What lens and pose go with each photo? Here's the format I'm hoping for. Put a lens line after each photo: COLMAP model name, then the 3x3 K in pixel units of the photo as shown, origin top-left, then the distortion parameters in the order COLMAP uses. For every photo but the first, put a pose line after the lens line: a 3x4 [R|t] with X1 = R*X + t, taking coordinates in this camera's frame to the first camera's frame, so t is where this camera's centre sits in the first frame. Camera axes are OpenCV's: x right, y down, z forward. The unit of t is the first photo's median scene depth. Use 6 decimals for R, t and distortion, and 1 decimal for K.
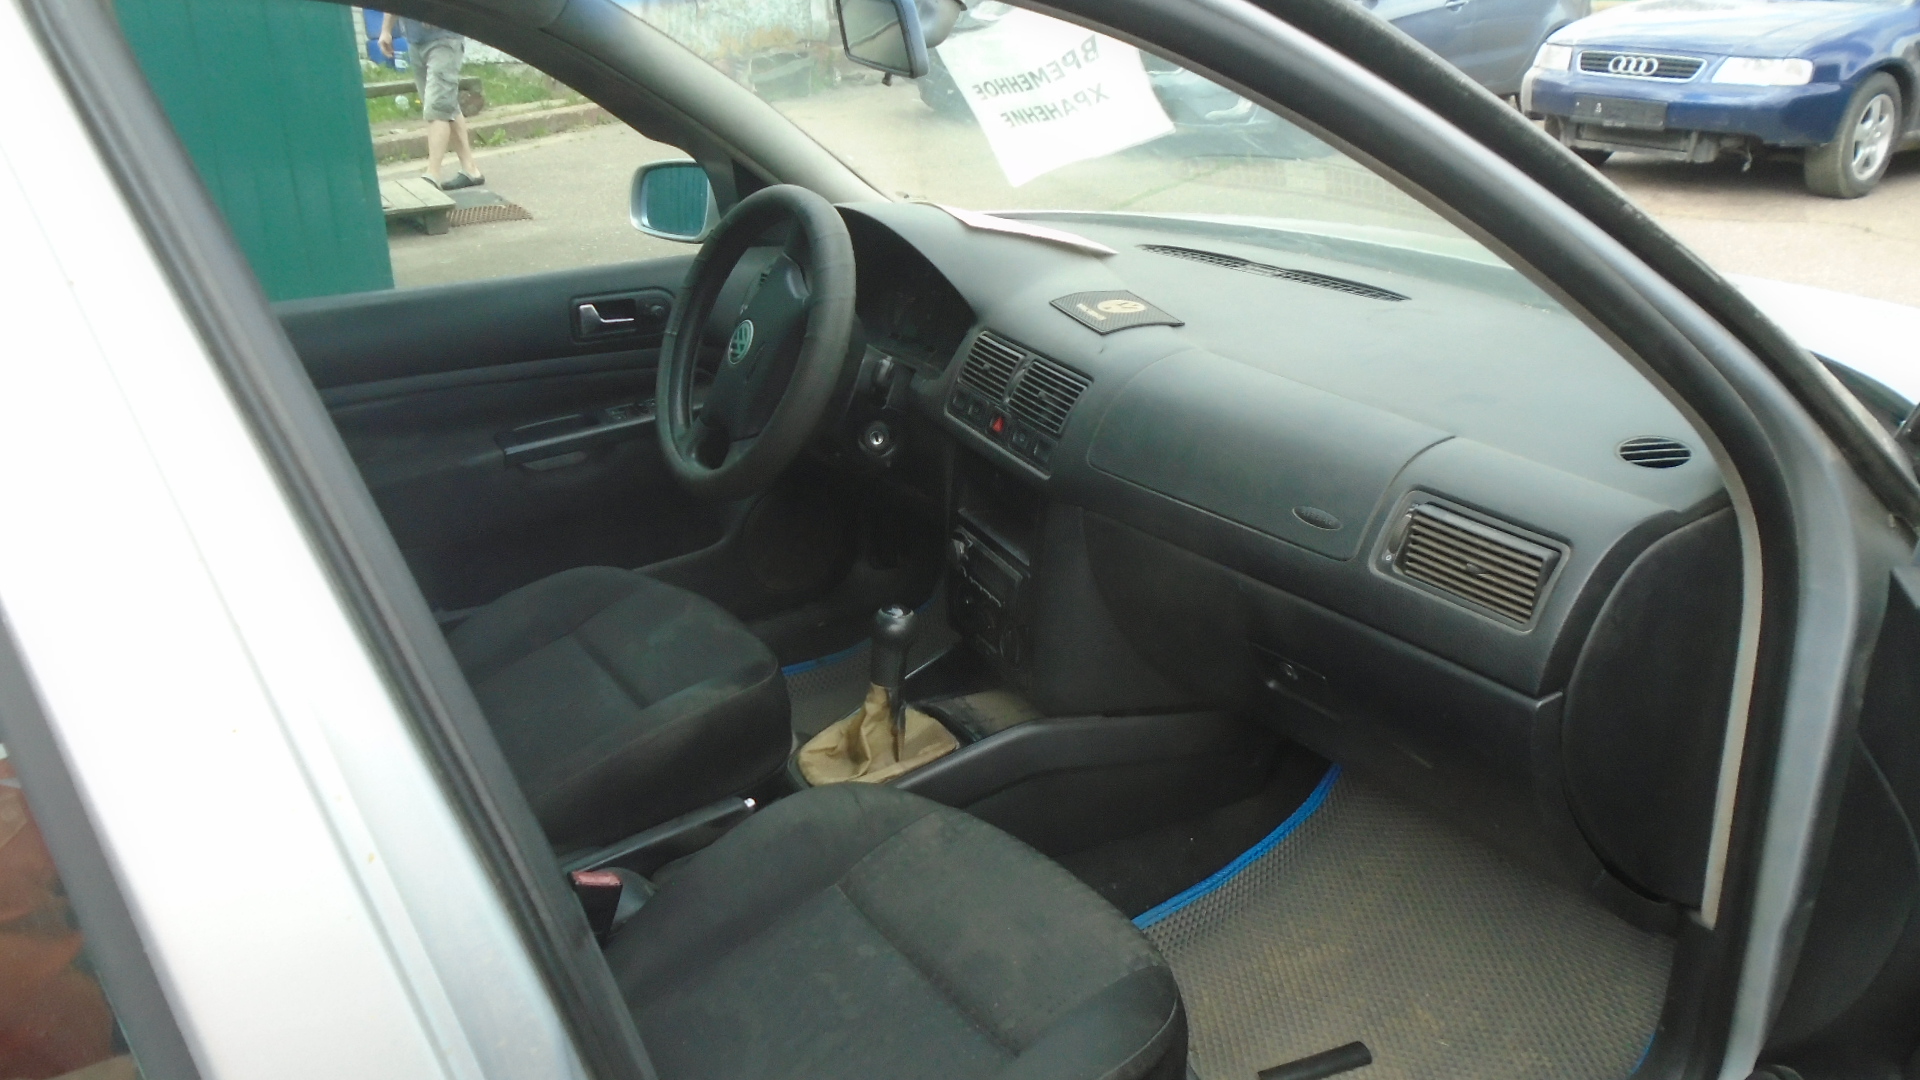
lens RADIAL K [[1494.2, 0, 1003.6], [0, 1494.2, 540.1], [0, 0, 1]] dist [0.000074, -0.004634]
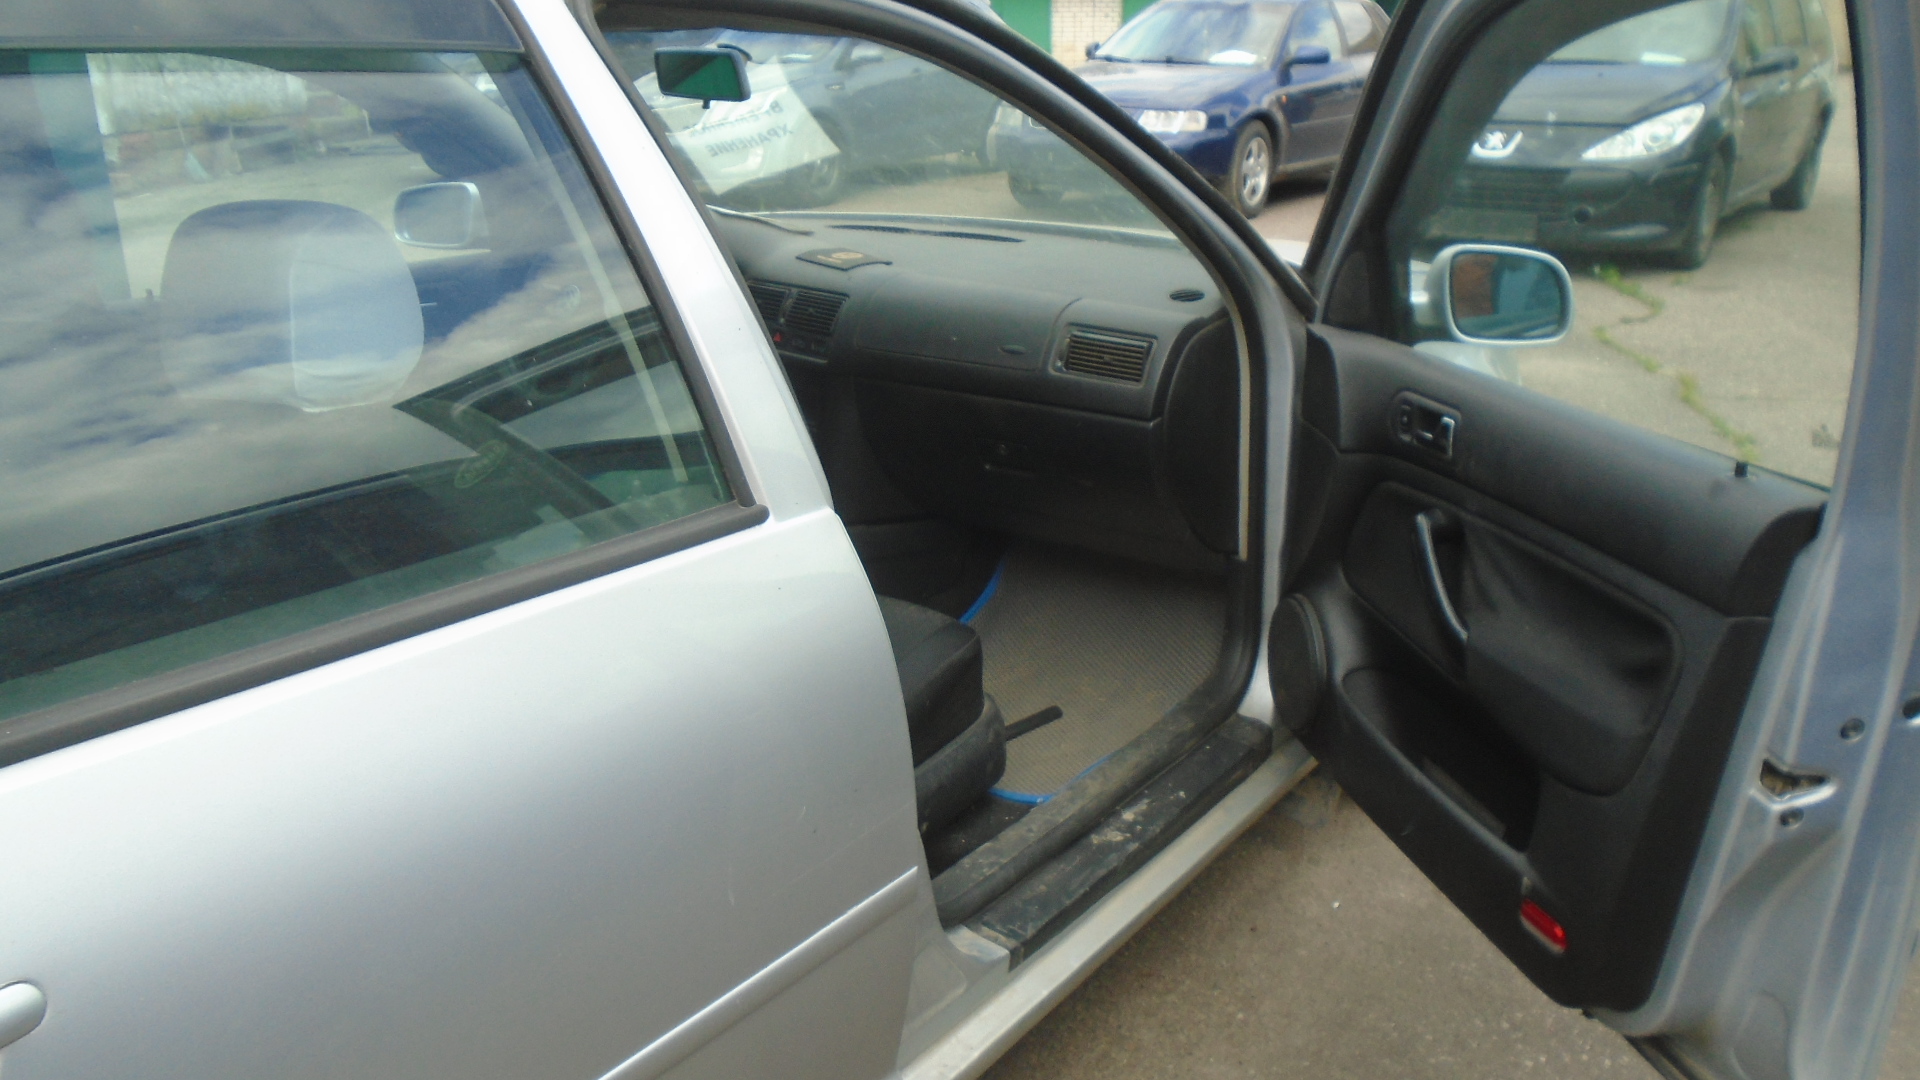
lens RADIAL K [[1494.2, 0, 1003.6], [0, 1494.2, 540.1], [0, 0, 1]] dist [0.000074, -0.004634]
pose [[0.937931, -0.108869, 0.329290, -0.297976], [0.123049, 0.992146, -0.022463, 0.181519], [-0.324259, 0.061588, 0.943961, -0.464612]]
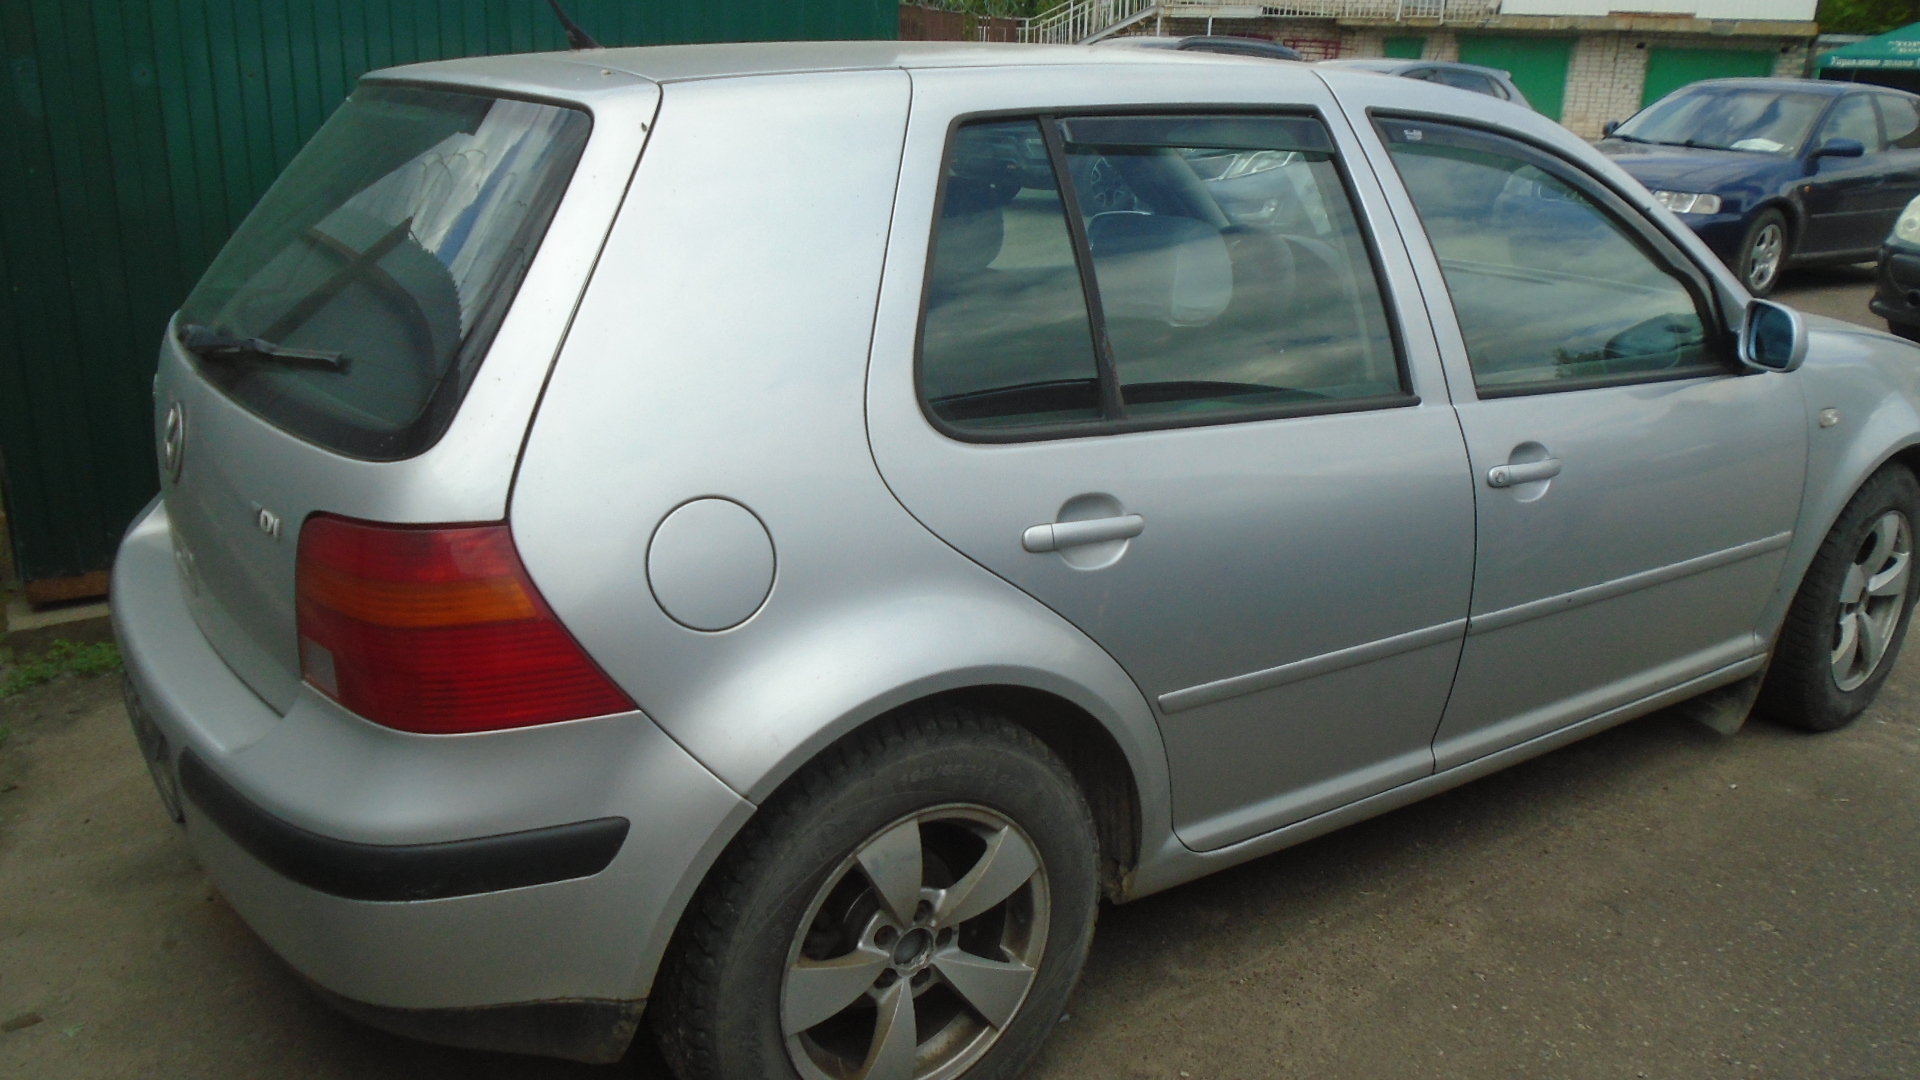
lens RADIAL K [[1494.2, 0, 1003.6], [0, 1494.2, 540.1], [0, 0, 1]] dist [0.000074, -0.004634]
pose [[0.998066, 0.033437, 0.052396, -0.557323], [-0.029848, 0.997250, -0.067827, 0.335776], [-0.054520, 0.066132, 0.996320, -0.967402]]
